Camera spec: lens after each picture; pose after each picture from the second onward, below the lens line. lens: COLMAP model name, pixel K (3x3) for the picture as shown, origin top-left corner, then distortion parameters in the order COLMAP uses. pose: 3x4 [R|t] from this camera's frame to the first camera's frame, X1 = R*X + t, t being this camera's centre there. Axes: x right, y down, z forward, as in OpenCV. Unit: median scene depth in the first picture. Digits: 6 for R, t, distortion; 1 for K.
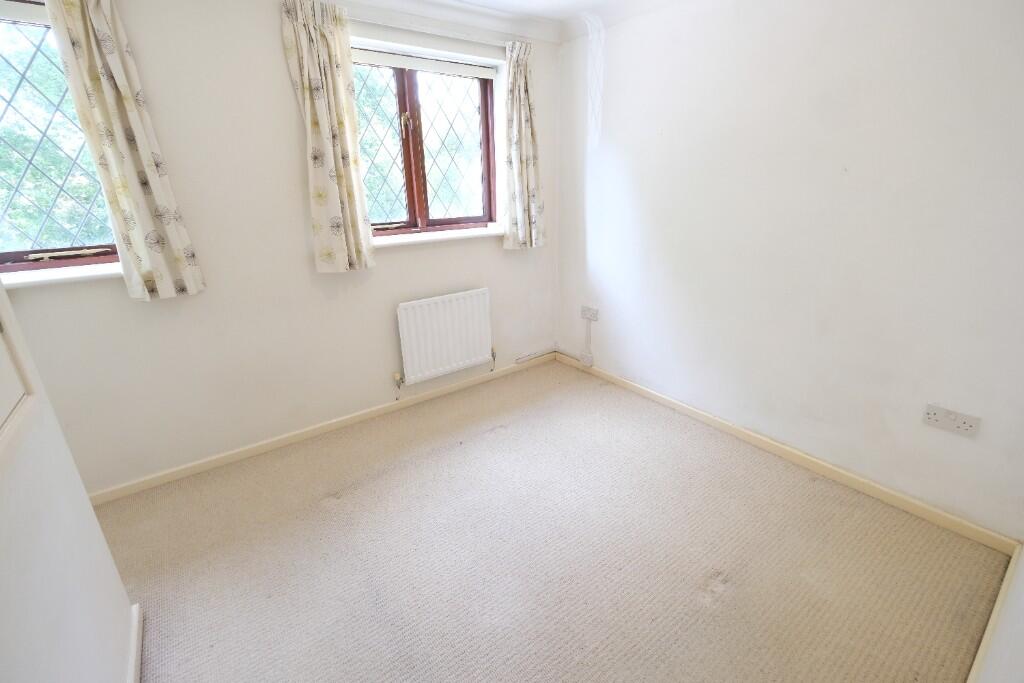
lens RADIAL K [[449.6, 0, 510.9], [0, 449.6, 331.3], [0, 0, 1]] dist [0.001317, 0.000051]
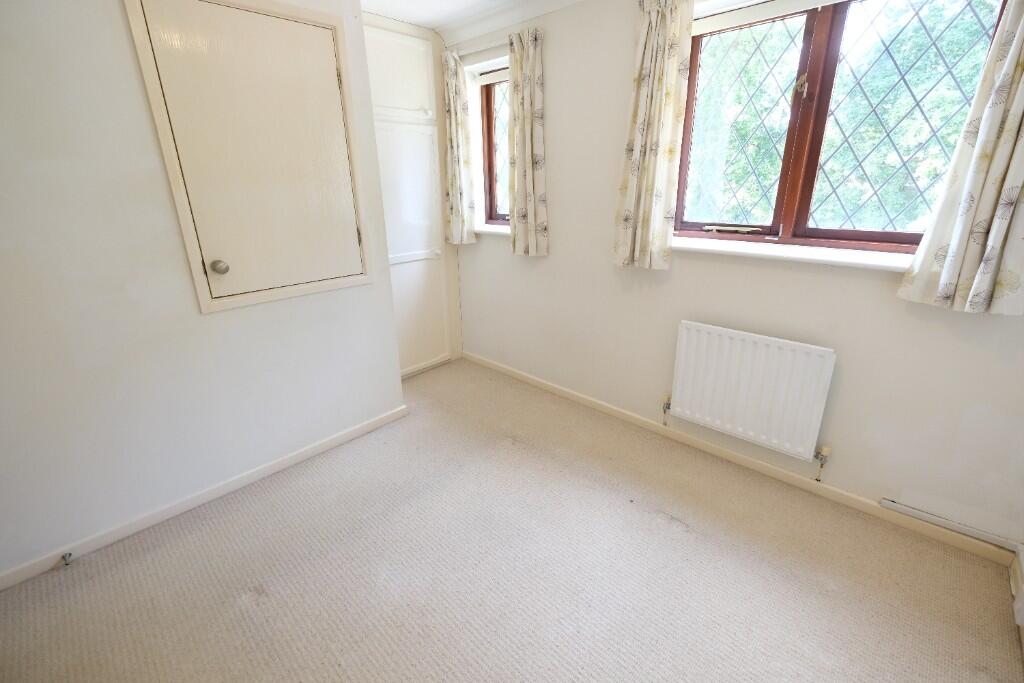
lens RADIAL K [[444.8, 0, 510.8], [0, 444.8, 328.7], [0, 0, 1]] dist [-0.005589, -0.000358]
pose [[0.165344, 0.324179, -0.931434, 0.435708], [-0.302469, 0.915589, 0.264971, -0.154156], [0.938708, 0.237919, 0.249442, 0.454339]]
